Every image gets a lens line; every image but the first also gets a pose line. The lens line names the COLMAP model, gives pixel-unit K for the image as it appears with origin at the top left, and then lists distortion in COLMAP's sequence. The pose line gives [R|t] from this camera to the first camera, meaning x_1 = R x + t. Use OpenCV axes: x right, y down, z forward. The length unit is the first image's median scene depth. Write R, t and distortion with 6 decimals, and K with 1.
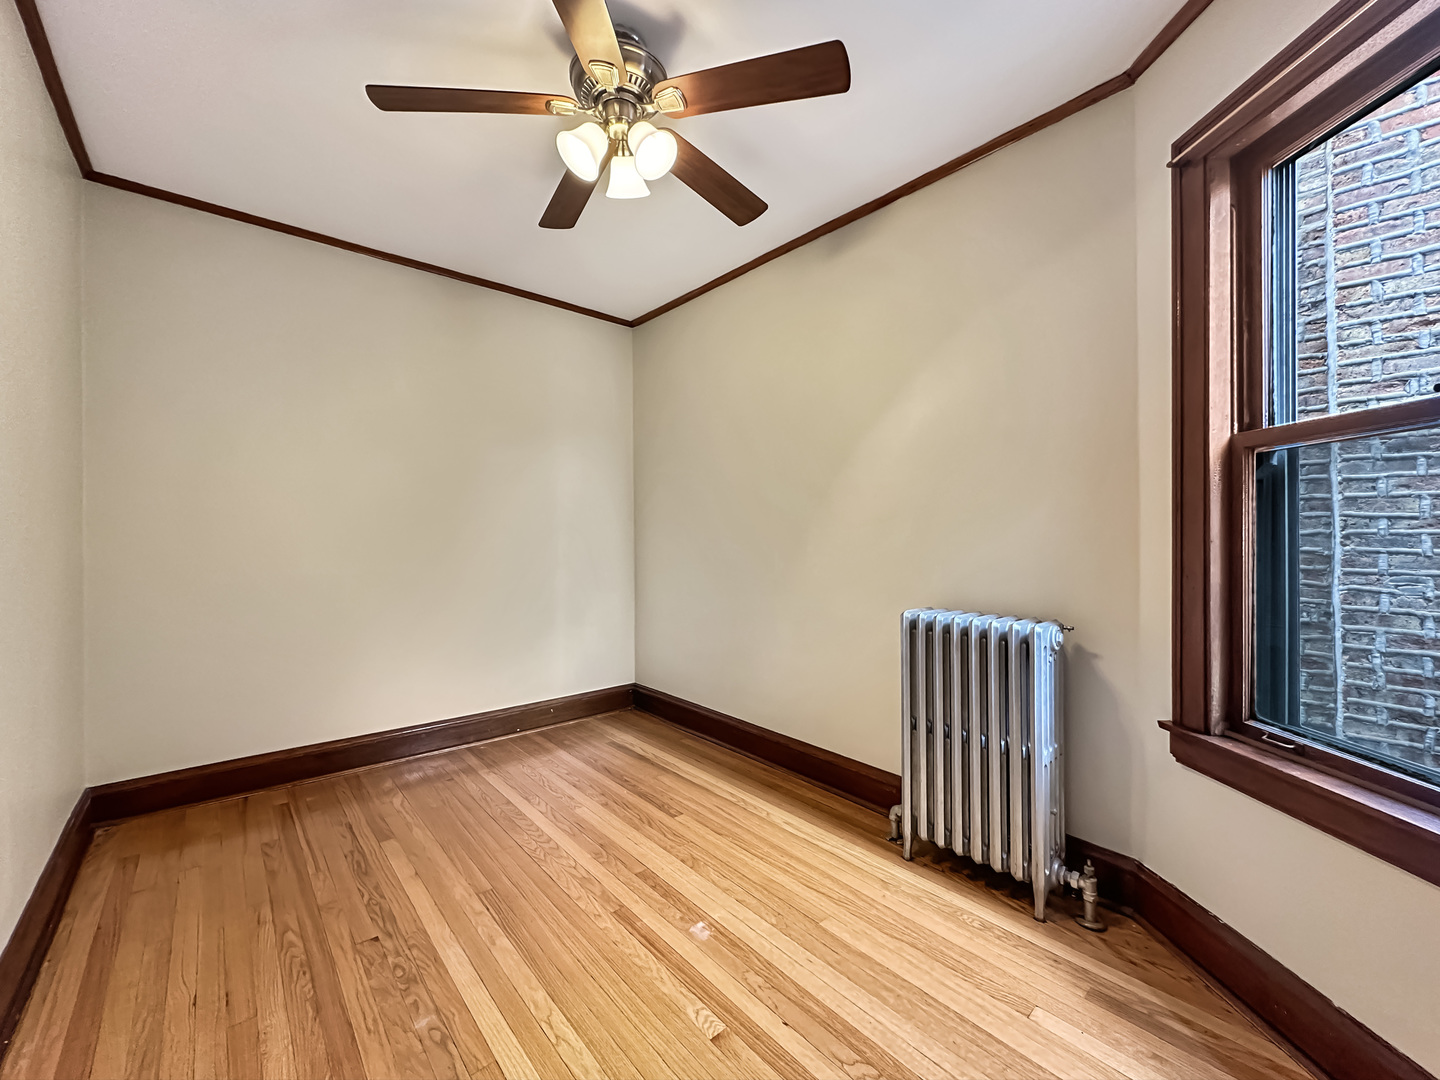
lens RADIAL K [[586.9, 0, 723.9], [0, 586.9, 539.0], [0, 0, 1]] dist [-0.002632, 0.001295]
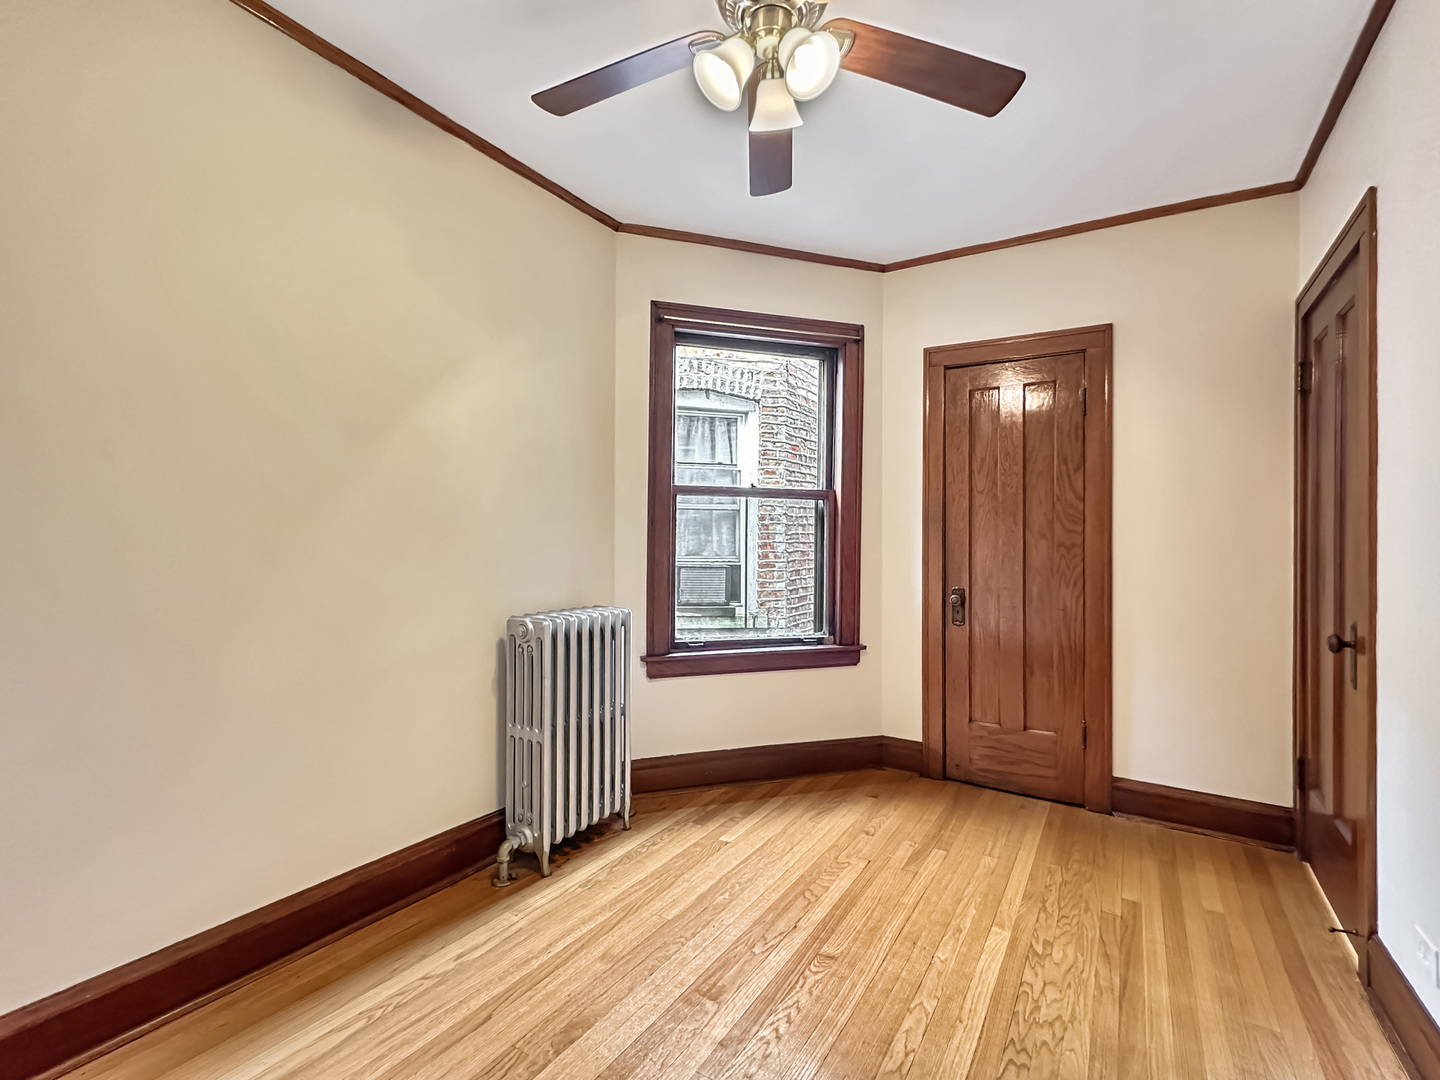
lens RADIAL K [[663.7, 0, 715.2], [0, 663.7, 538.8], [0, 0, 1]] dist [0.004094, -0.000771]
pose [[-0.300379, 0.006253, 0.953799, -0.840423], [-0.009805, 0.999905, -0.009643, 0.002113], [-0.953770, -0.012248, -0.300289, 1.106851]]
